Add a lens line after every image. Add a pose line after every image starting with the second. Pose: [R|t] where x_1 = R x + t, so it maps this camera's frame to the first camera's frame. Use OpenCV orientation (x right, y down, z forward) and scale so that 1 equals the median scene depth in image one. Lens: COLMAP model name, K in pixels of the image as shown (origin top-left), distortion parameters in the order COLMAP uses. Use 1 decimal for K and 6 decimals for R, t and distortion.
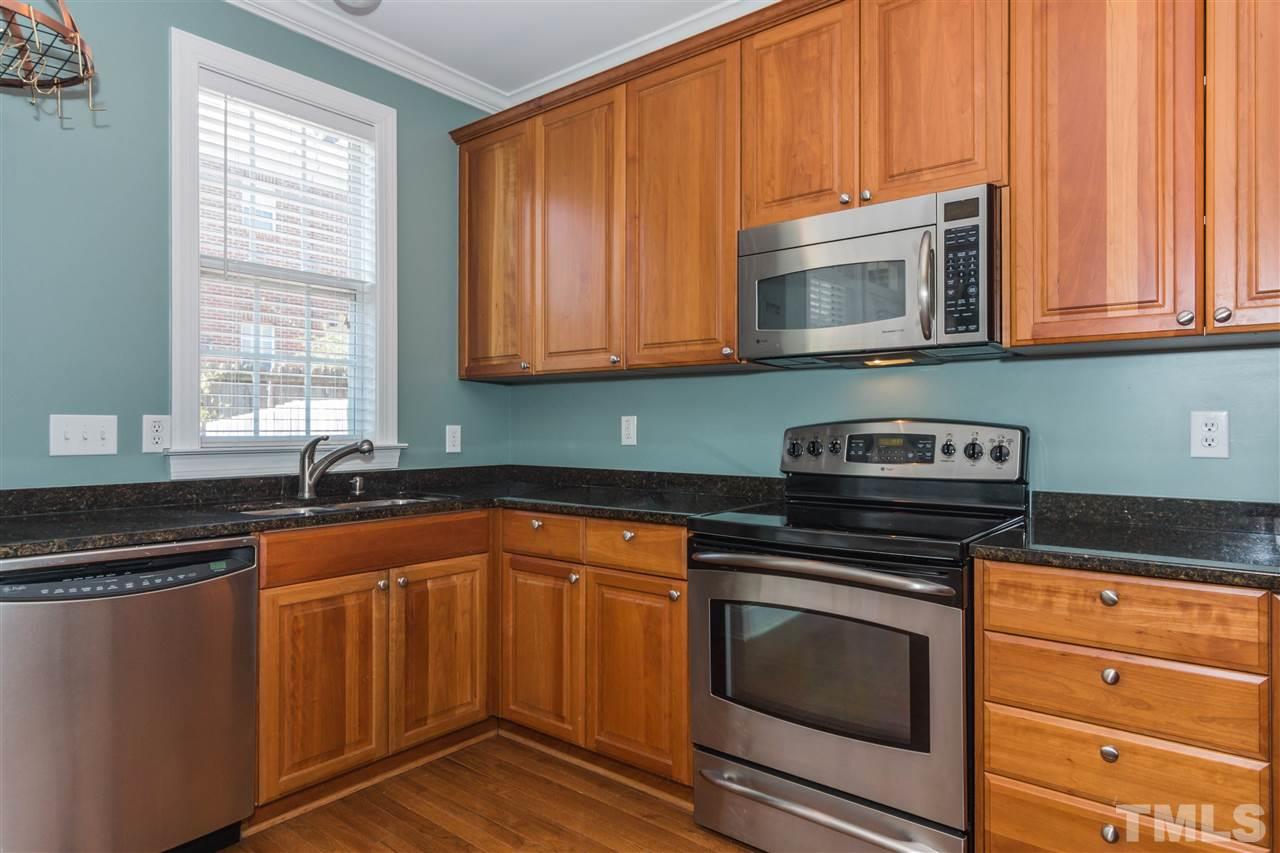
lens RADIAL K [[729.0, 0, 644.1], [0, 729.0, 423.3], [0, 0, 1]] dist [-0.001797, -0.000150]
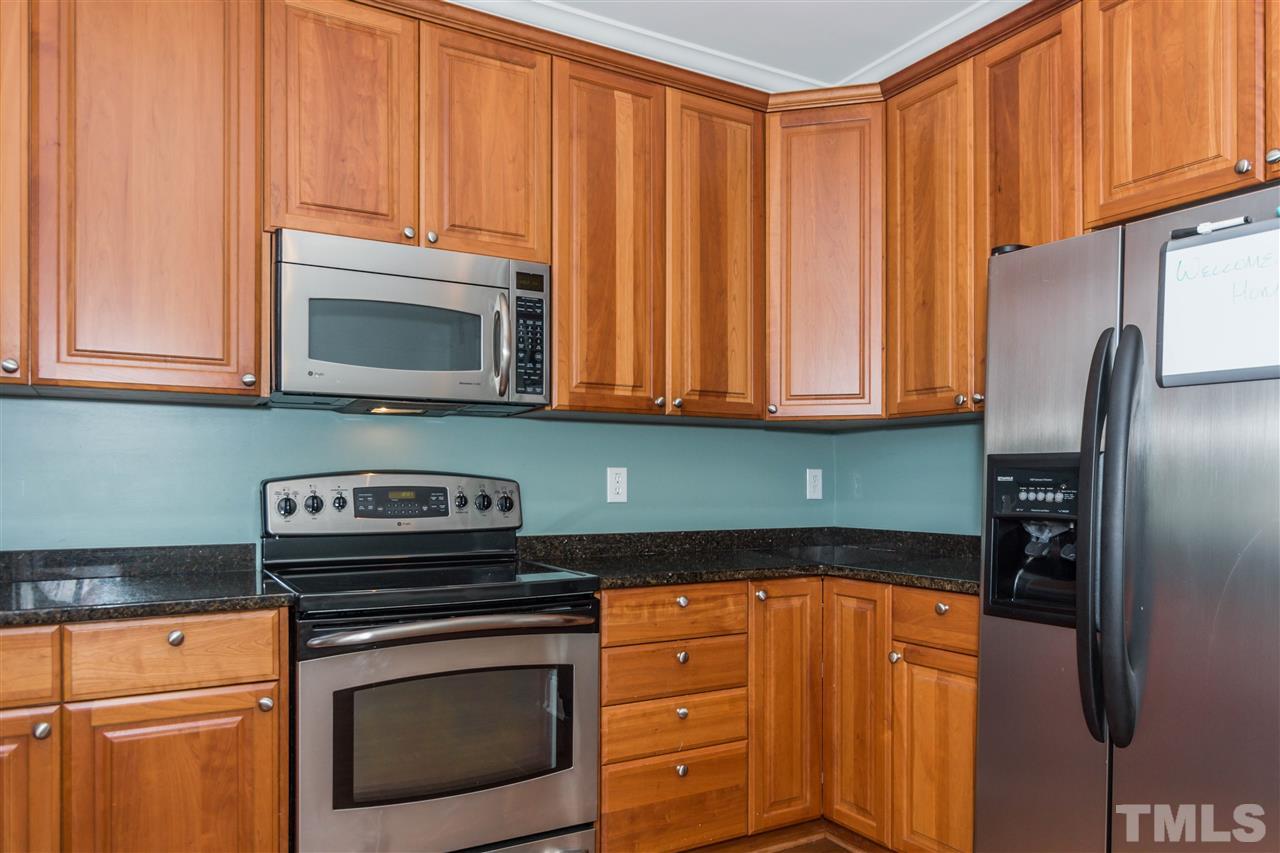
lens RADIAL K [[862.8, 0, 634.5], [0, 862.8, 485.0], [0, 0, 1]] dist [-0.001505, -0.001680]
pose [[0.378534, -0.001574, 0.925586, -0.597857], [-0.003914, 0.999987, 0.003301, 0.007729], [-0.925579, -0.004872, 0.378523, 0.300796]]
